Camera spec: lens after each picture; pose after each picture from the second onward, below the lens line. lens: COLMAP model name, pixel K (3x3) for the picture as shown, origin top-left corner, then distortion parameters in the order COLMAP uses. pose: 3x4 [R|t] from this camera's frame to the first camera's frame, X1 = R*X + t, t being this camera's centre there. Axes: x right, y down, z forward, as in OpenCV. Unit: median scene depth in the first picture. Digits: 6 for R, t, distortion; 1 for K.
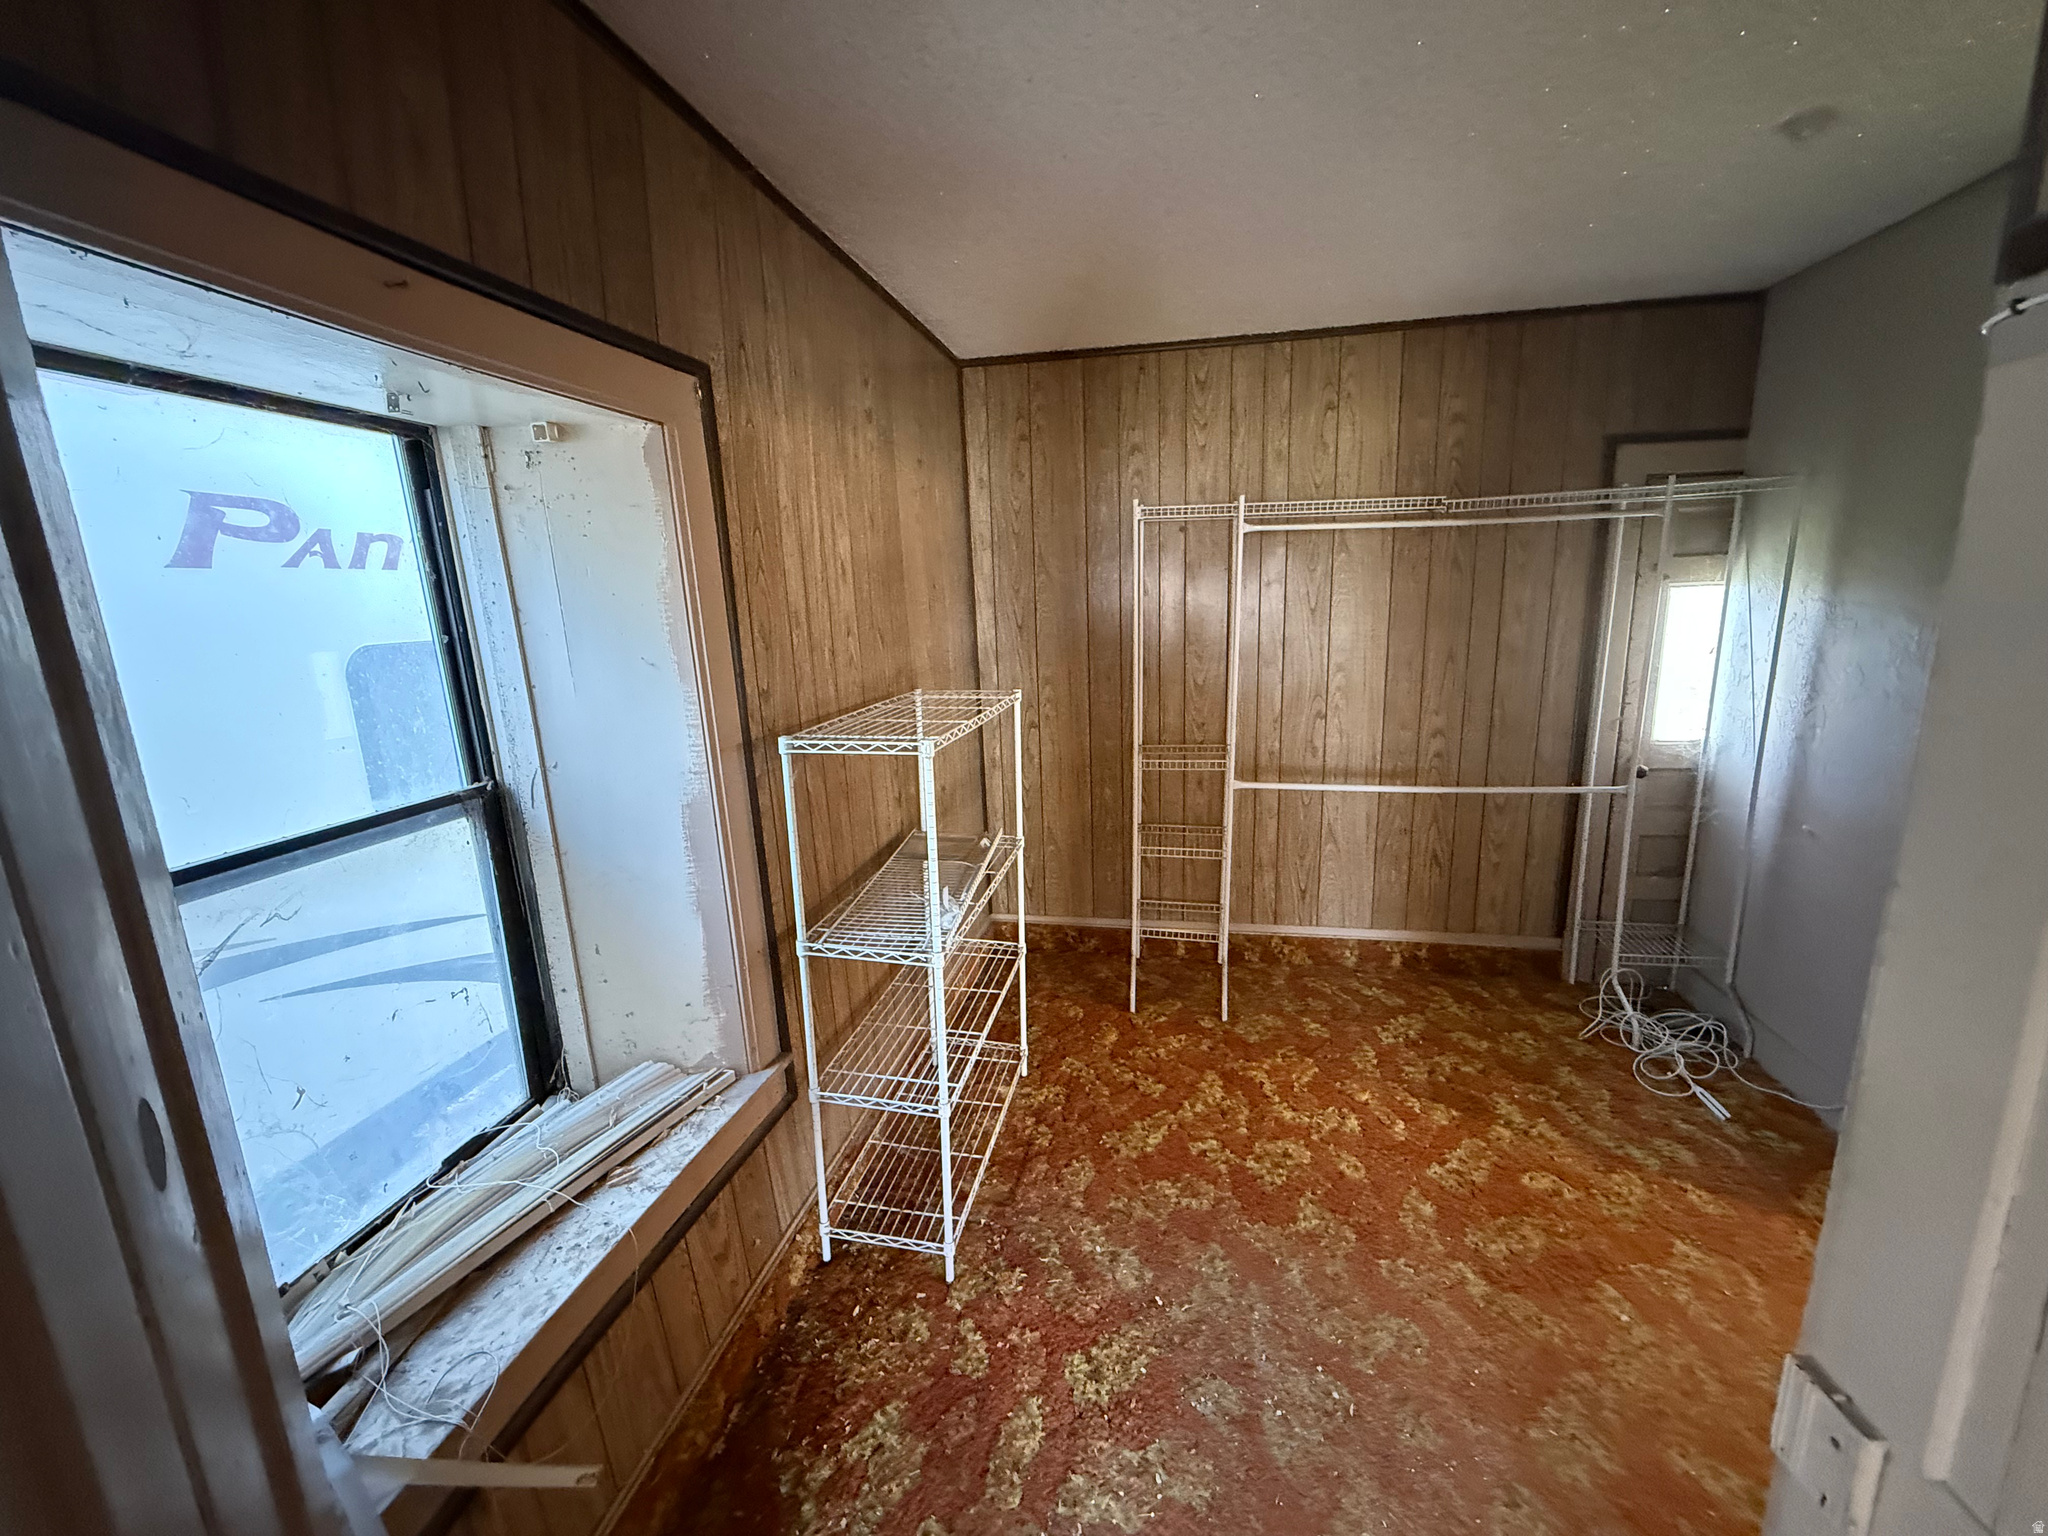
lens RADIAL K [[815.5, 0, 1024.7], [0, 815.5, 763.0], [0, 0, 1]] dist [0.000332, 0.000083]
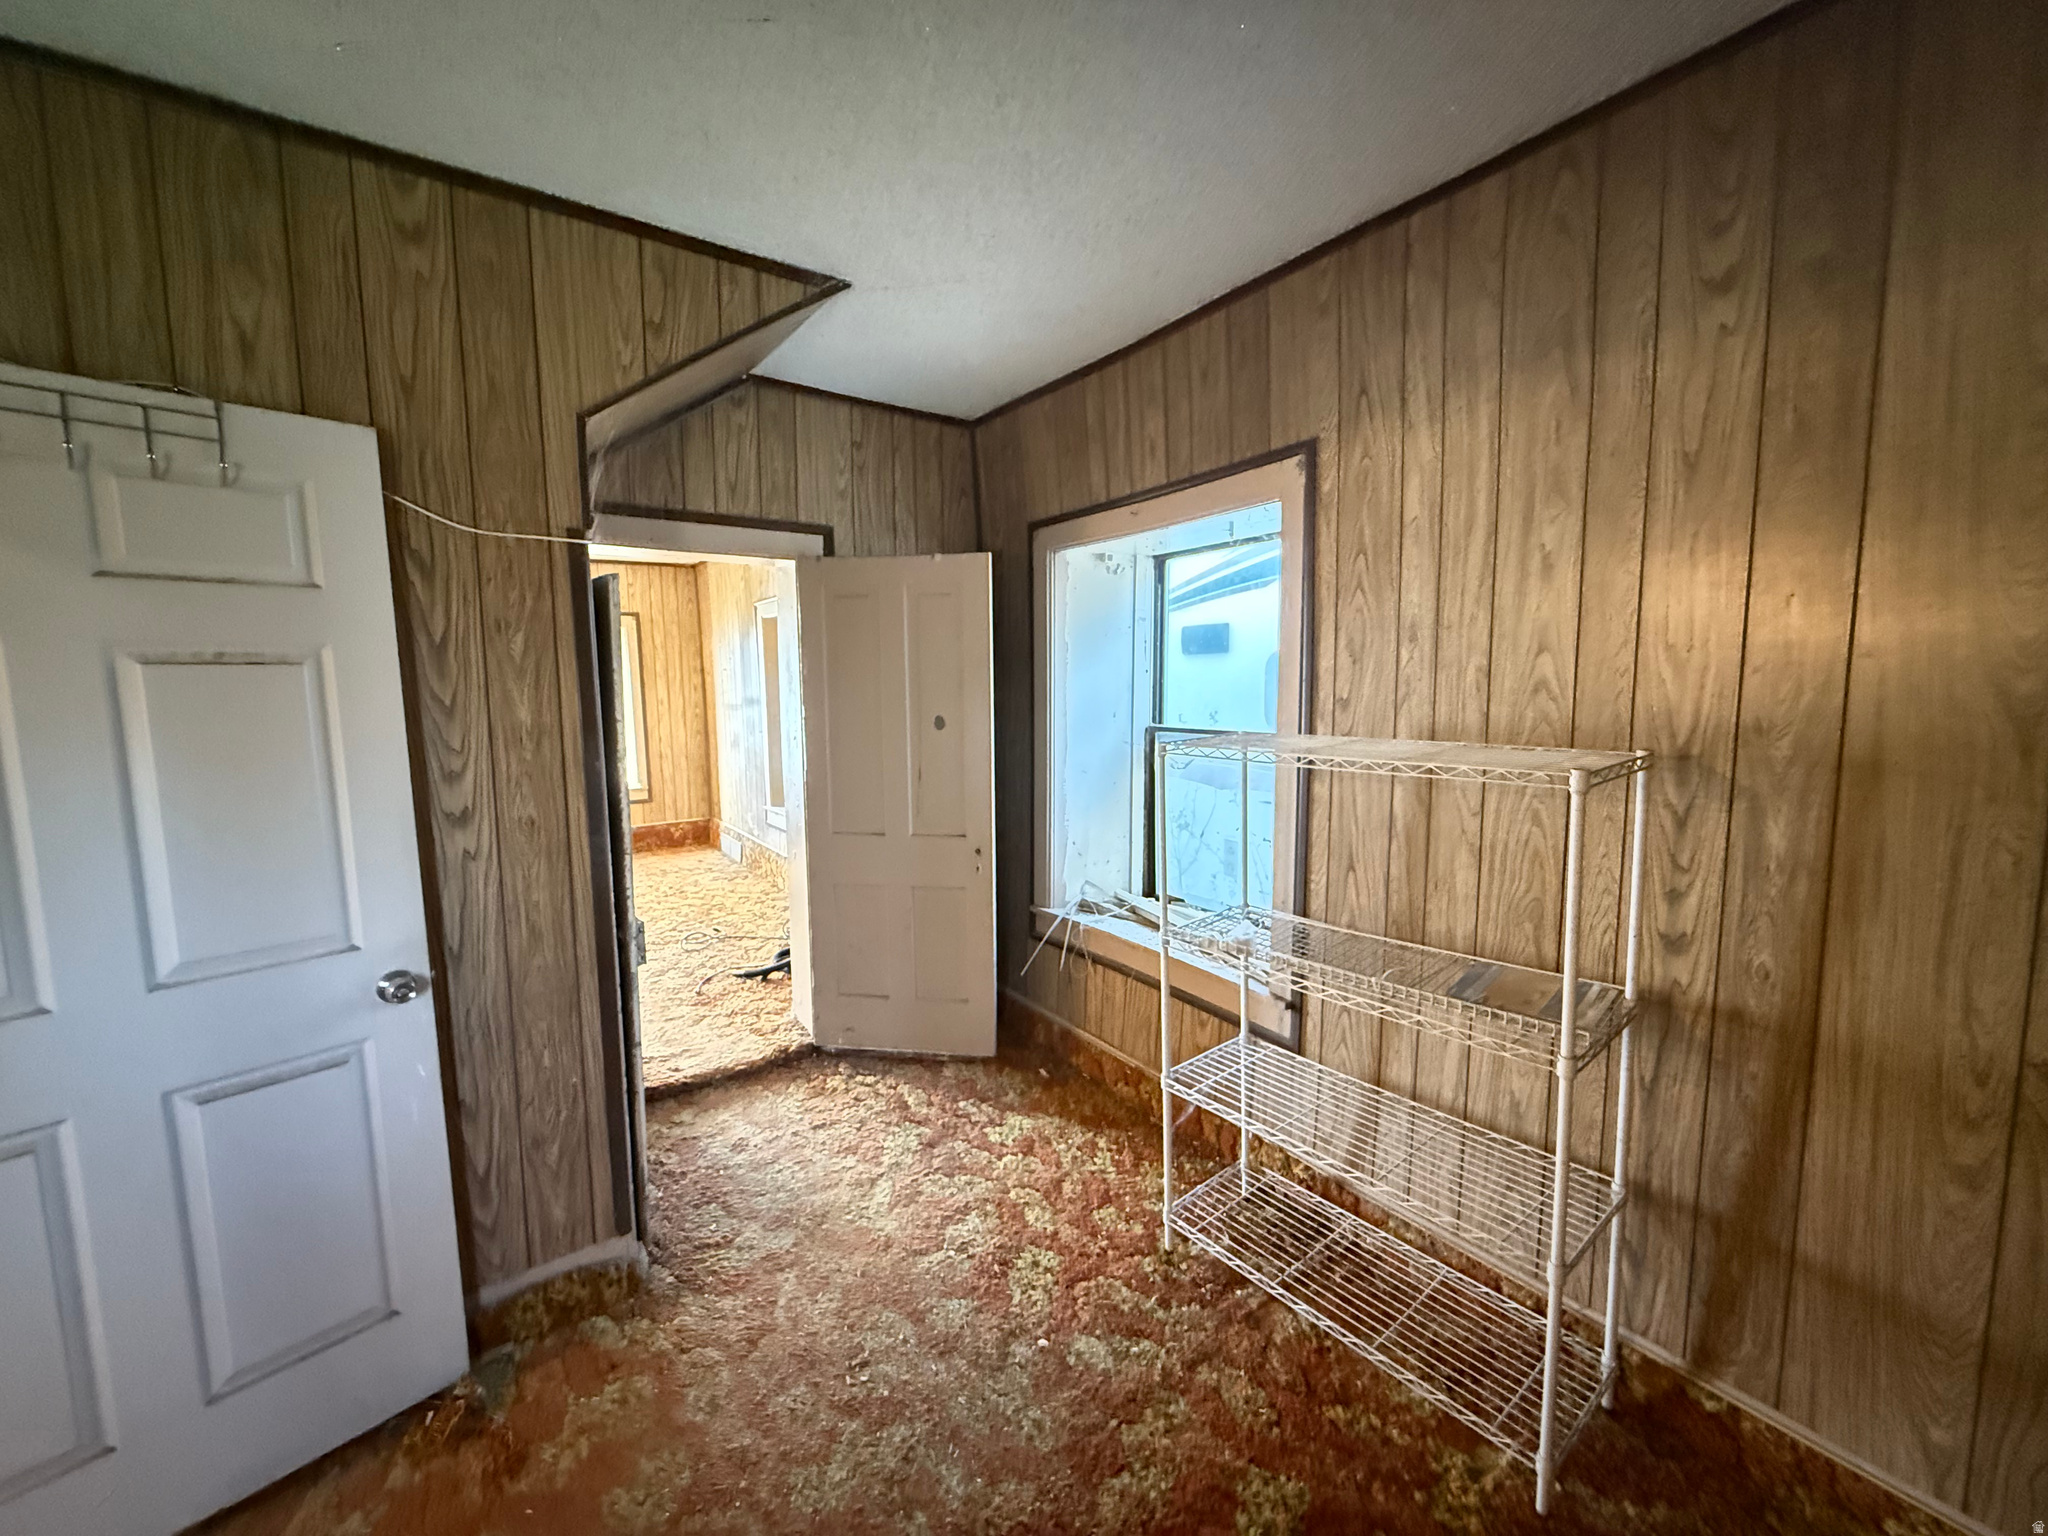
lens RADIAL K [[815.5, 0, 1017.3], [0, 815.5, 763.5], [0, 0, 1]] dist [0.000332, 0.000083]
pose [[-0.693628, 0.121381, -0.710033, 0.877844], [-0.106673, 0.957523, 0.267899, -0.283094], [0.712391, 0.261564, -0.651217, 1.587554]]
